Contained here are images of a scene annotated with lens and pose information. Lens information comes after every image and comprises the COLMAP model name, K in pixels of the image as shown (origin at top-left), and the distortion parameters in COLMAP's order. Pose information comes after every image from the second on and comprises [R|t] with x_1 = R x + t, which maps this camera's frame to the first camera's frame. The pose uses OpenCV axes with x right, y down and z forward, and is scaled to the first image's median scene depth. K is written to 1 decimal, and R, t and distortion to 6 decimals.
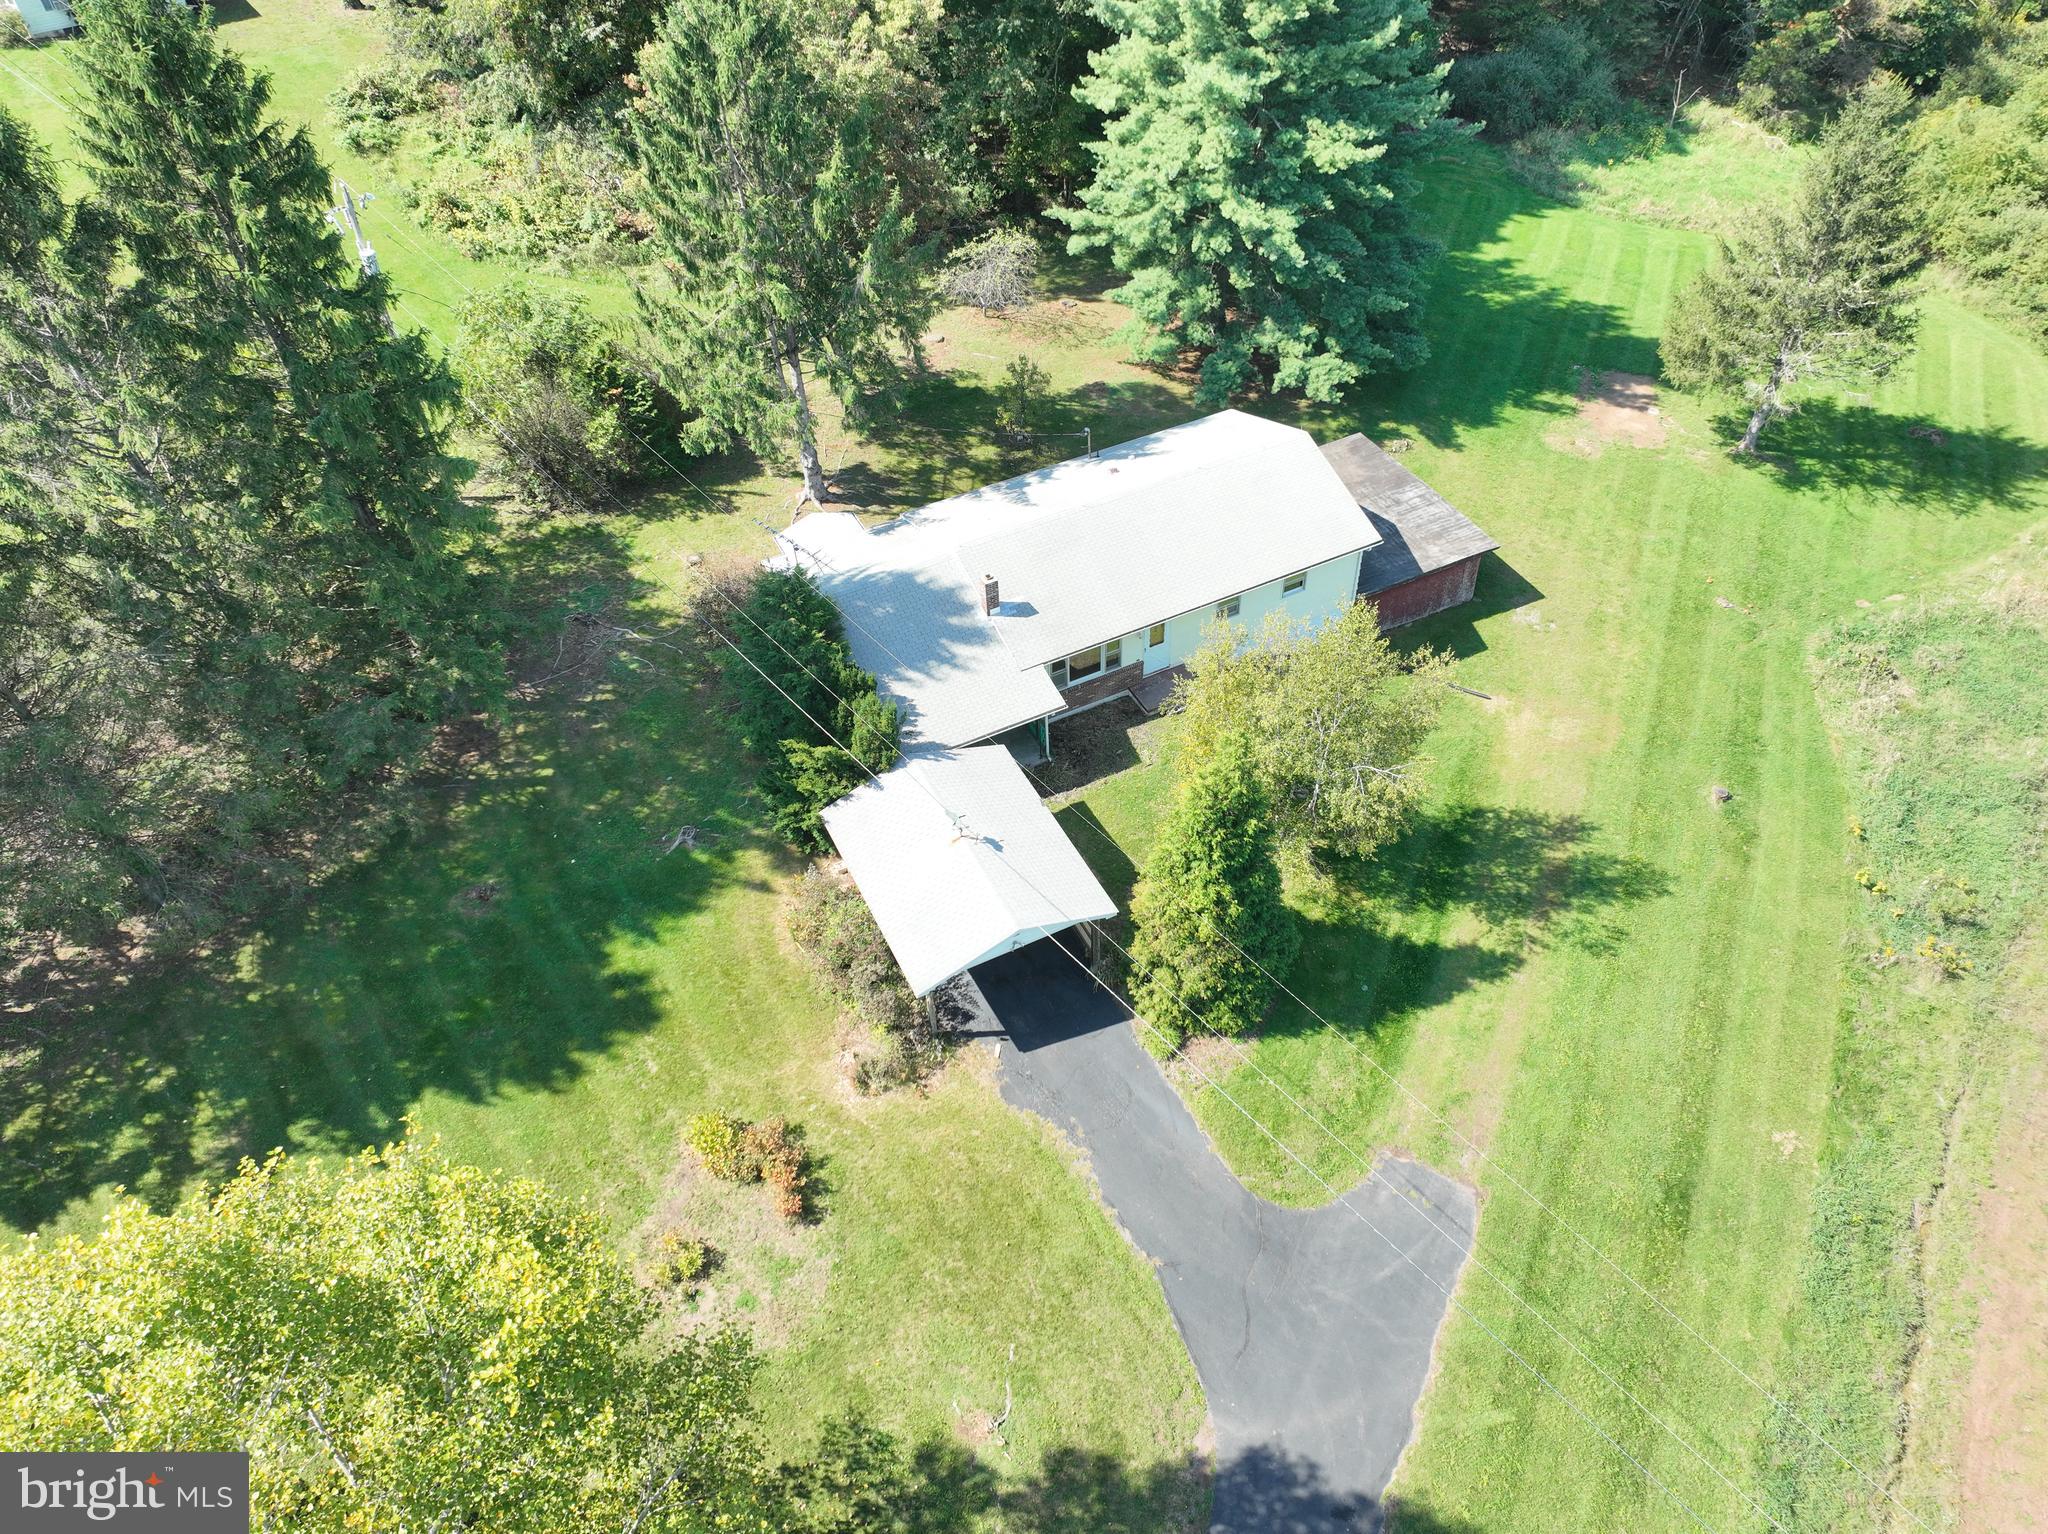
lens RADIAL K [[1434.2, 0, 1035.3], [0, 1434.2, 764.6], [0, 0, 1]] dist [-0.000907, -0.004076]
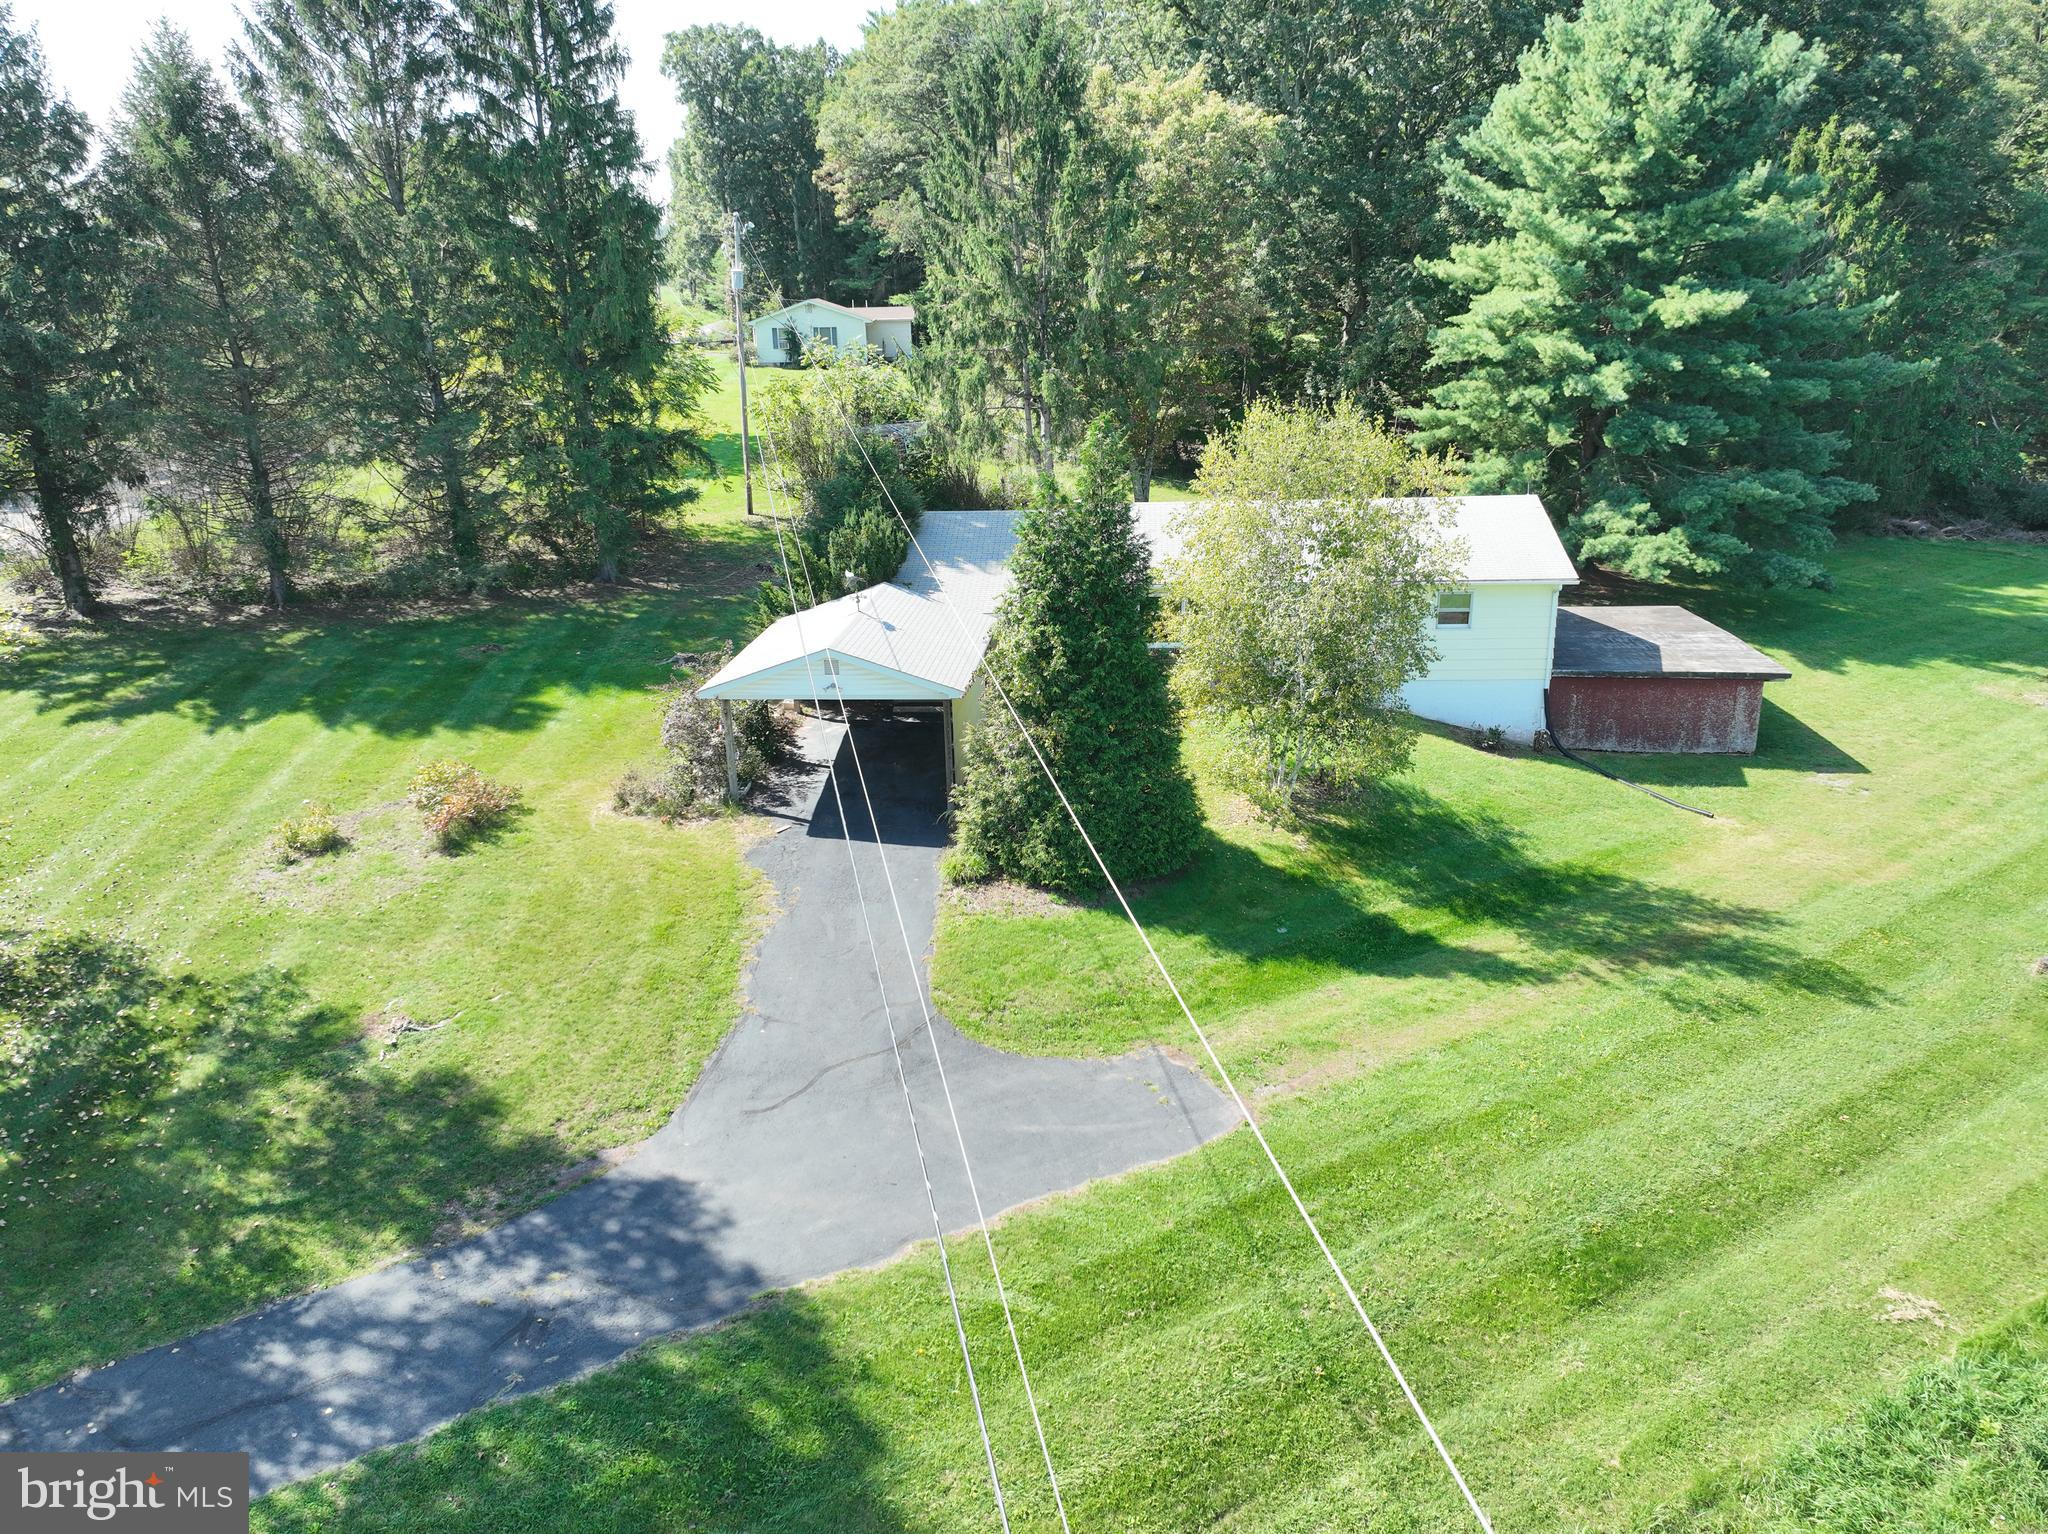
lens RADIAL K [[1433.9, 0, 1020.5], [0, 1433.9, 762.7], [0, 0, 1]] dist [0.006964, 0.024782]
pose [[0.857716, 0.162210, -0.487864, 0.410526], [-0.363184, 0.862815, -0.351637, 0.348025], [0.363898, 0.478789, 0.798962, 0.321384]]
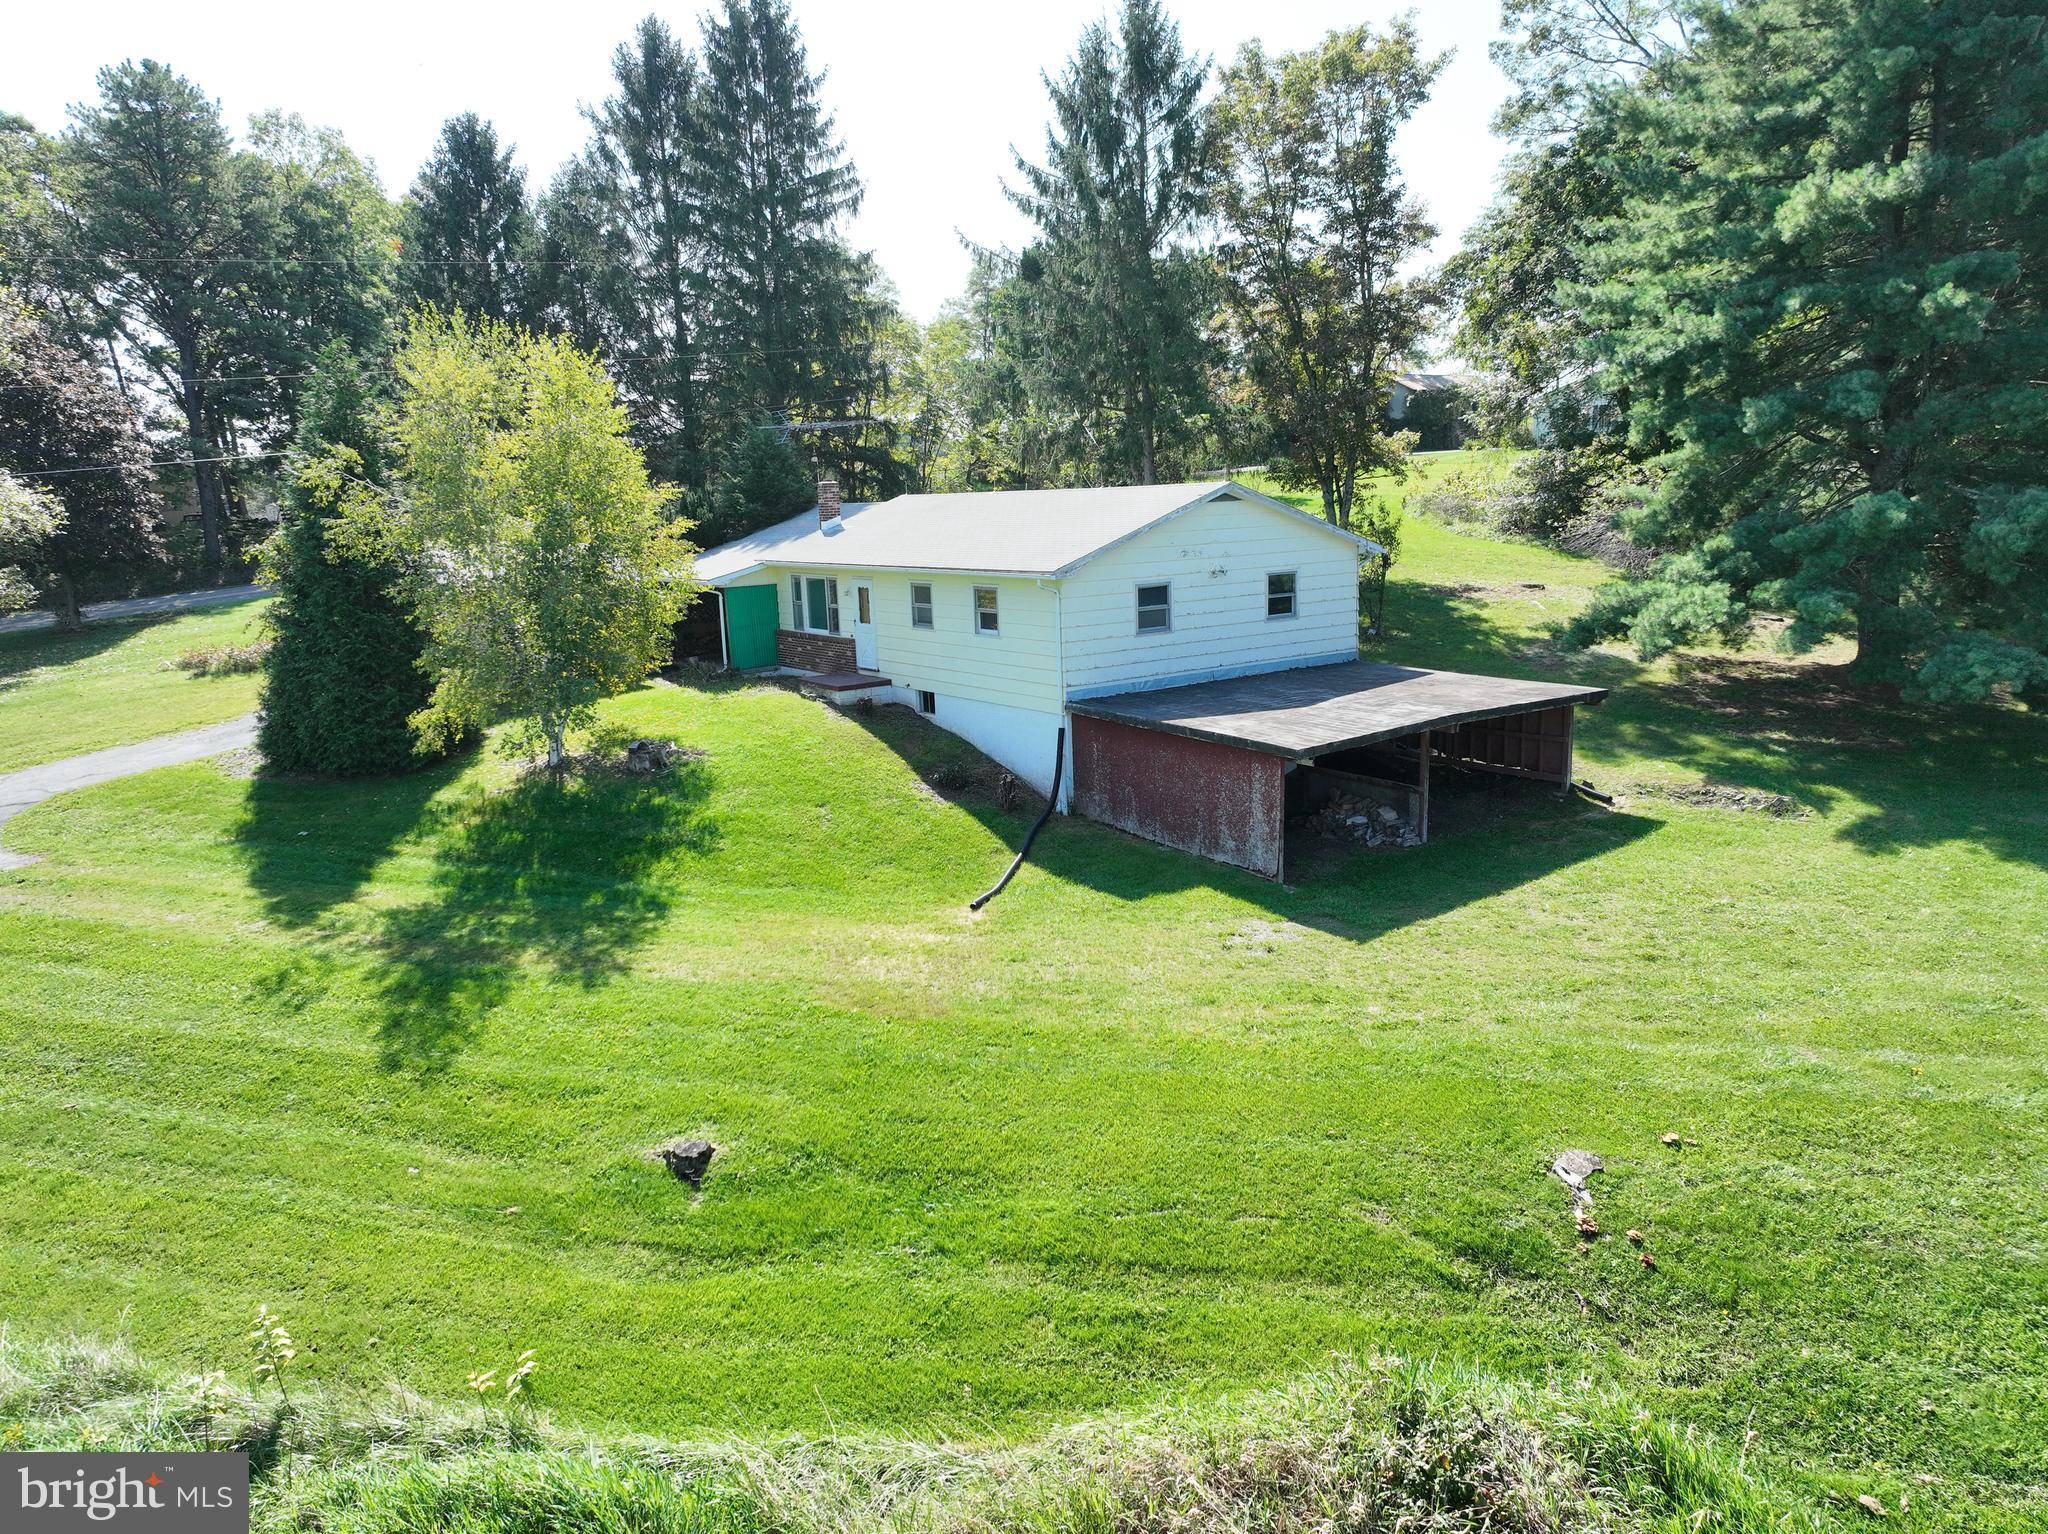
lens RADIAL K [[1401.7, 0, 1027.6], [0, 1401.7, 821.3], [0, 0, 1]] dist [0.003488, -0.001269]
pose [[0.145497, 0.244147, -0.958761, 0.854456], [-0.682700, 0.726161, 0.081313, -0.130913], [0.716067, 0.642716, 0.272333, 0.972030]]
